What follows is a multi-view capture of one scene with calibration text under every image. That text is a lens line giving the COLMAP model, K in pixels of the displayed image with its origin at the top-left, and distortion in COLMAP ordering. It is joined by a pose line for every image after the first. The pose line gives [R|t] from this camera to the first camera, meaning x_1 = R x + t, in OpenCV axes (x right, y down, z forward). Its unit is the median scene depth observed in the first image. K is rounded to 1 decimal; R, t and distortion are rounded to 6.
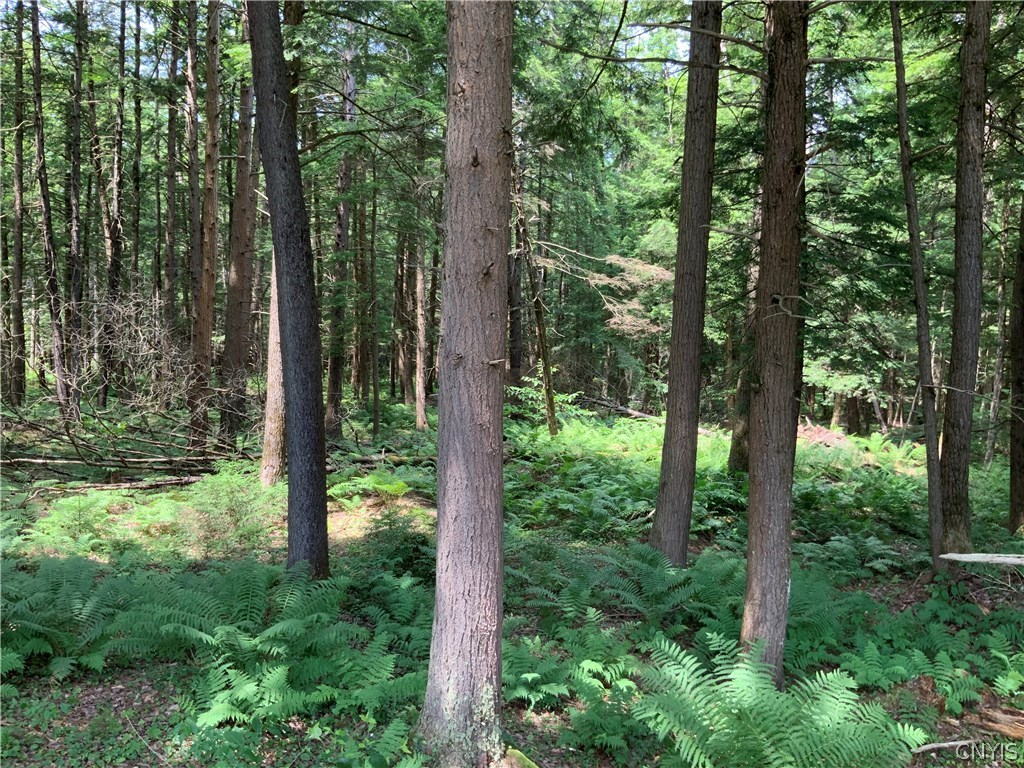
lens RADIAL K [[853.9, 0, 506.8], [0, 853.9, 375.0], [0, 0, 1]] dist [0.067068, -0.126635]
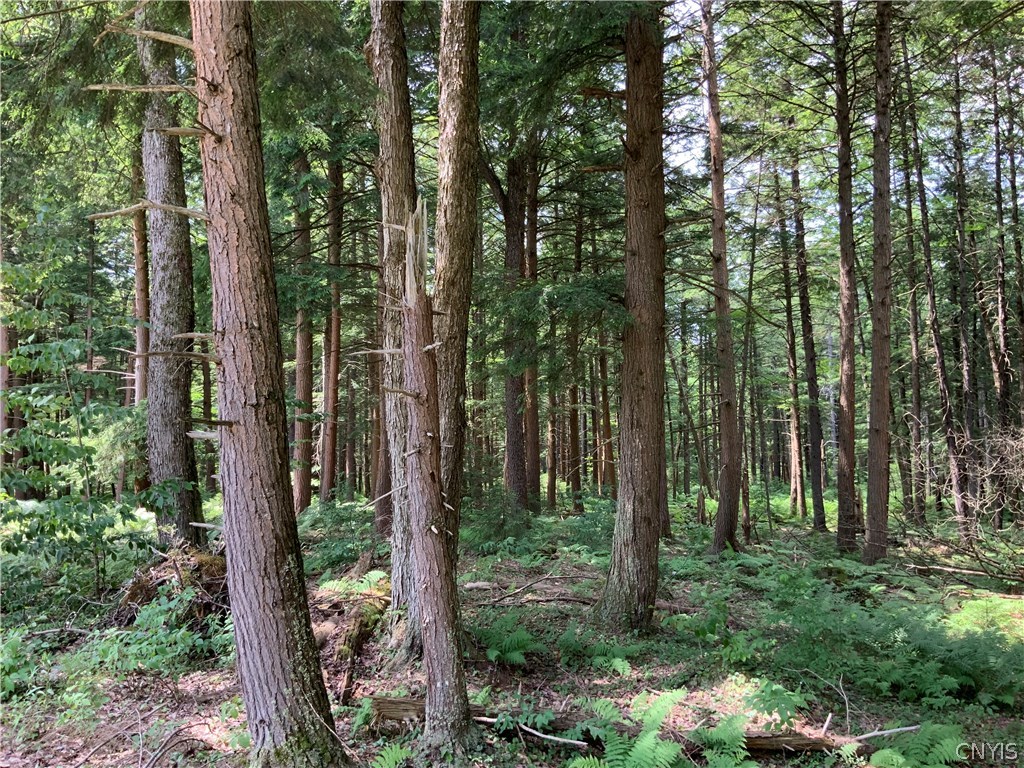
lens RADIAL K [[853.9, 0, 511.5], [0, 853.9, 380.9], [0, 0, 1]] dist [0.067068, -0.126635]
pose [[0.585282, -0.090282, -0.805788, 0.057025], [-0.020920, 0.991770, -0.126315, 0.001134], [0.810560, 0.090787, 0.578576, -0.131846]]
